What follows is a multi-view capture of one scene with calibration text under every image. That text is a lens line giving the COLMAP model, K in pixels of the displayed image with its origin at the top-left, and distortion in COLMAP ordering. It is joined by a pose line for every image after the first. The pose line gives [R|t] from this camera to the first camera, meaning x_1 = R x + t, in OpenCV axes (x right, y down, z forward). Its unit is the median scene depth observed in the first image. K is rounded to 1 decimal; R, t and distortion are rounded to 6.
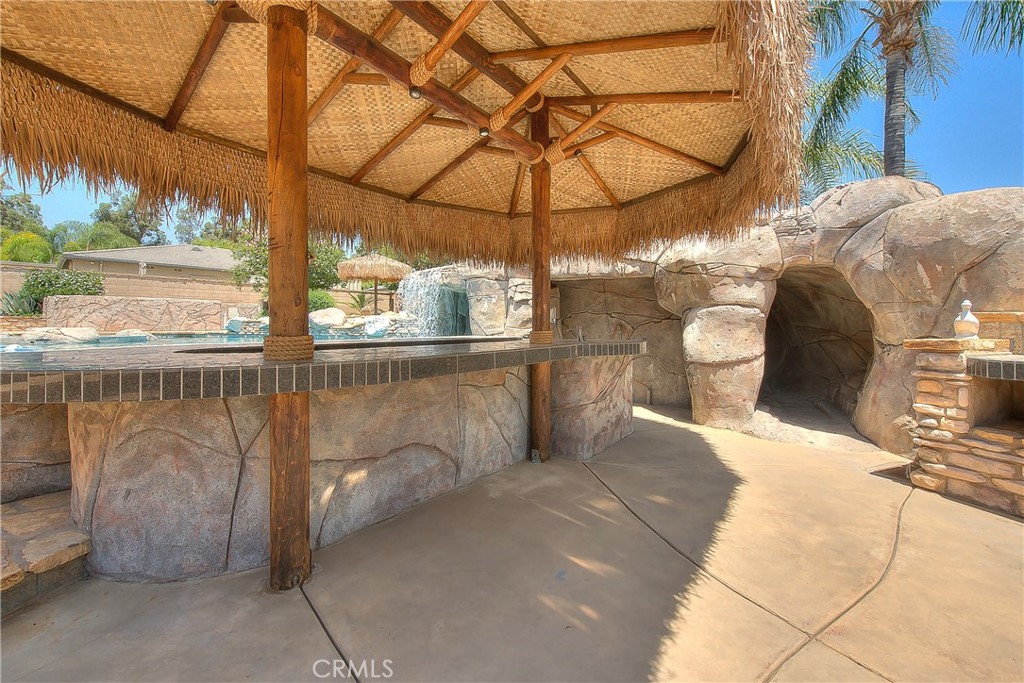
lens RADIAL K [[411.9, 0, 511.9], [0, 411.9, 325.6], [0, 0, 1]] dist [0.005782, -0.000937]
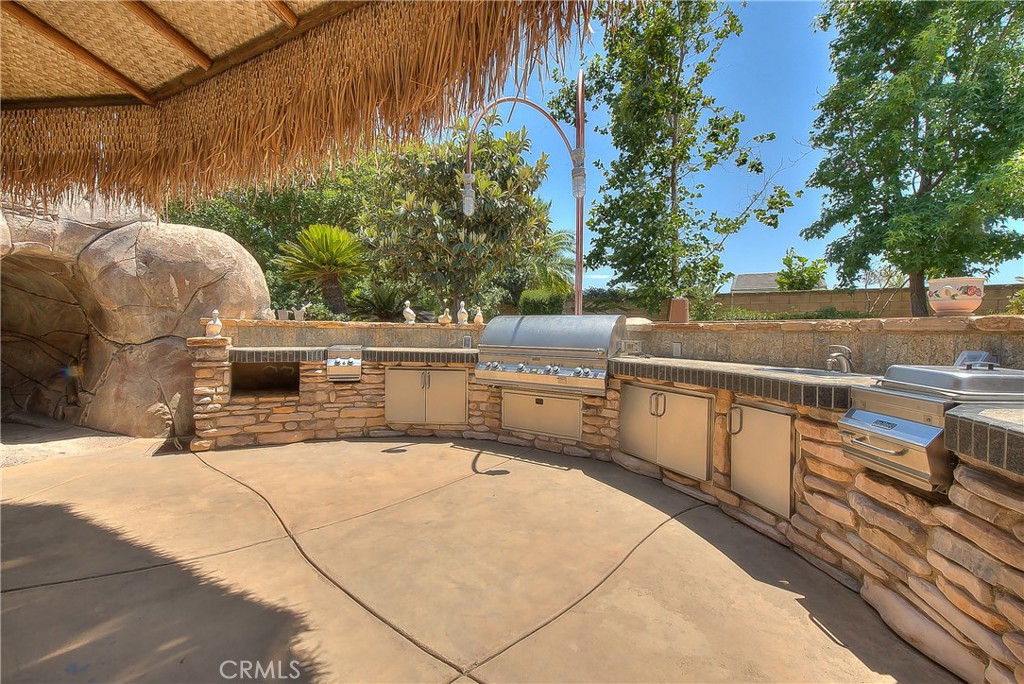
lens RADIAL K [[411.9, 0, 507.3], [0, 411.9, 343.1], [0, 0, 1]] dist [0.005782, -0.000937]
pose [[-0.146519, -0.024690, 0.988900, -0.312222], [-0.016994, 0.999604, 0.022440, 0.002739], [-0.989062, -0.013518, -0.146880, 0.165339]]
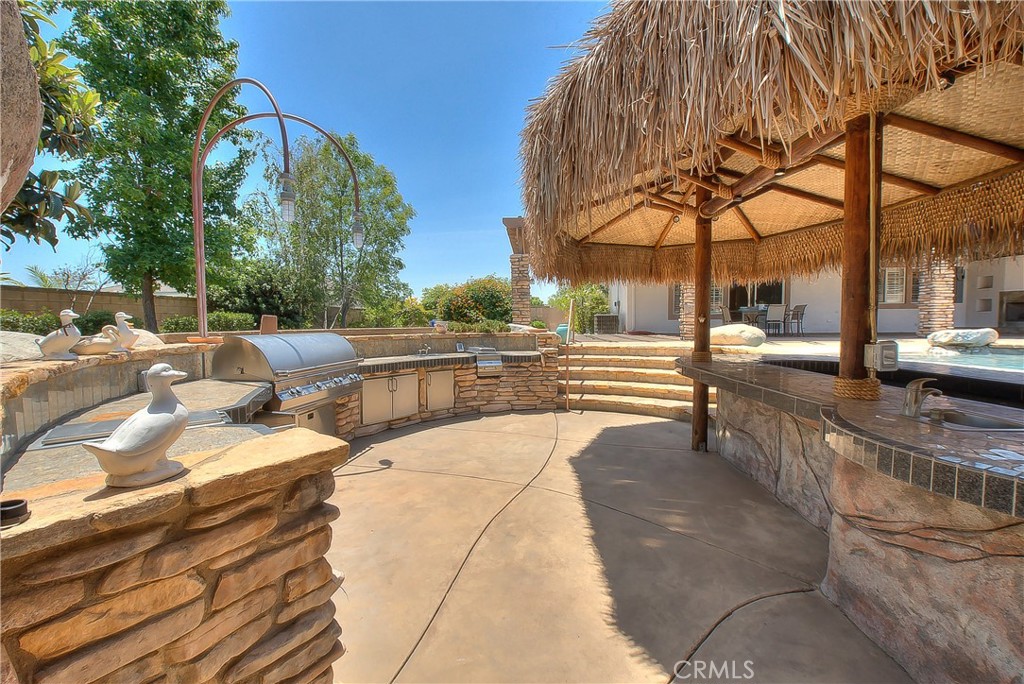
lens RADIAL K [[411.9, 0, 510.5], [0, 411.9, 338.8], [0, 0, 1]] dist [0.005782, -0.000937]
pose [[-0.840551, 0.026436, -0.541087, 0.765371], [0.004734, 0.999129, 0.041460, -0.069688], [0.541712, 0.032288, -0.839944, 1.069981]]
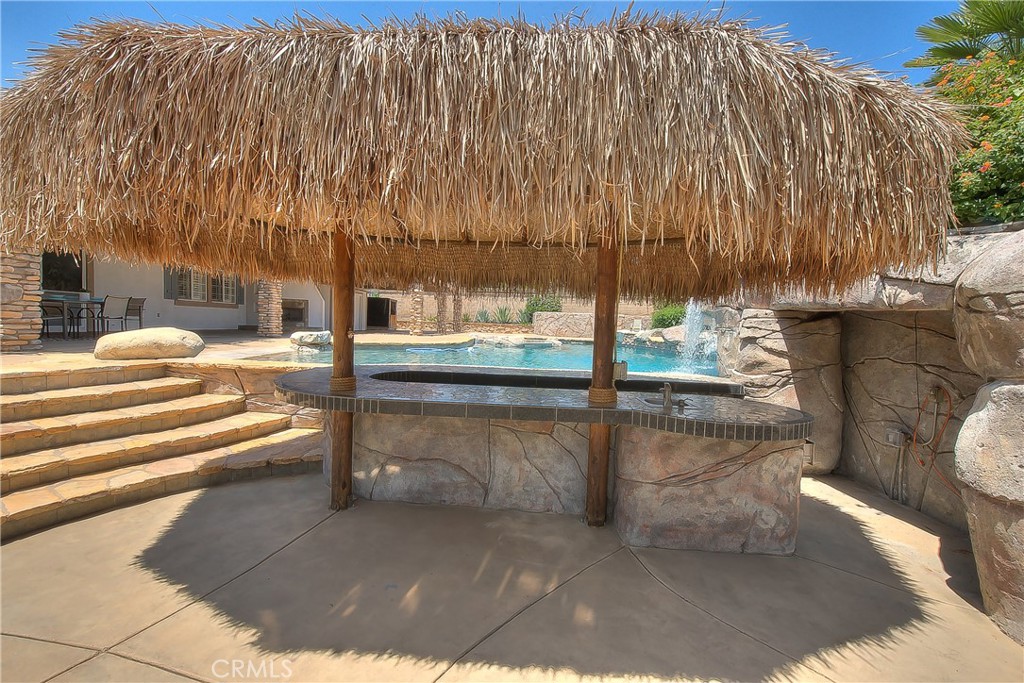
lens RADIAL K [[411.9, 0, 513.3], [0, 411.9, 342.1], [0, 0, 1]] dist [0.005782, -0.000937]
pose [[0.546732, 0.056419, -0.835405, 0.621766], [-0.033179, 0.998403, 0.045714, -0.105874], [0.836650, 0.002725, 0.547731, 0.276190]]
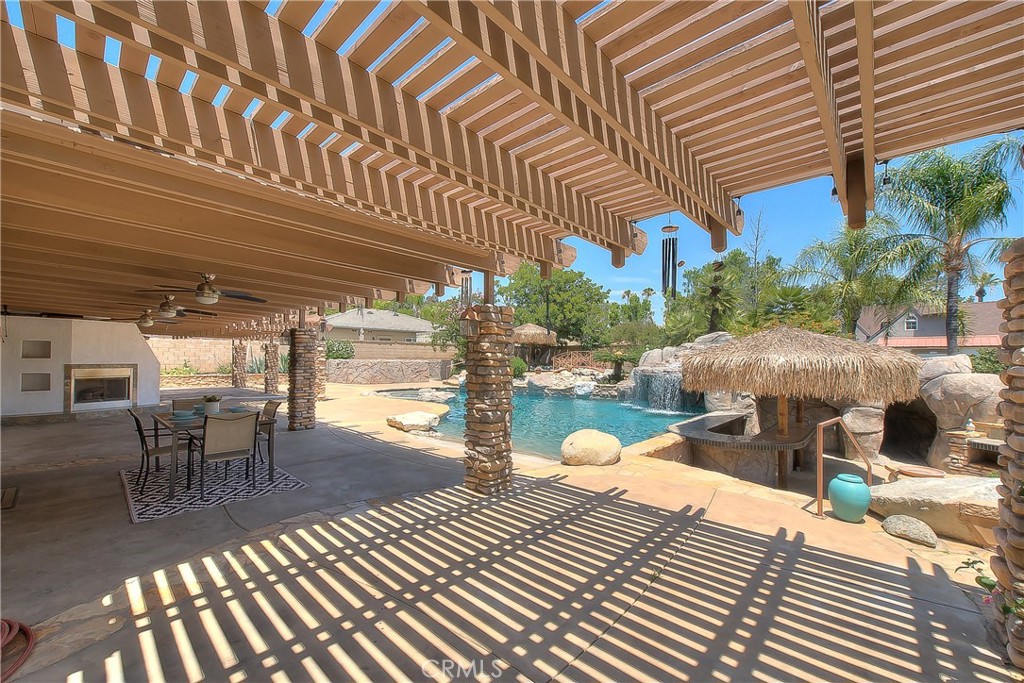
lens RADIAL K [[411.9, 0, 517.4], [0, 411.9, 360.9], [0, 0, 1]] dist [0.005782, -0.000937]
pose [[0.995918, 0.010419, -0.089657, -1.284087], [-0.009733, 0.999920, 0.008085, -0.330911], [0.089734, -0.007180, 0.995940, -1.547840]]
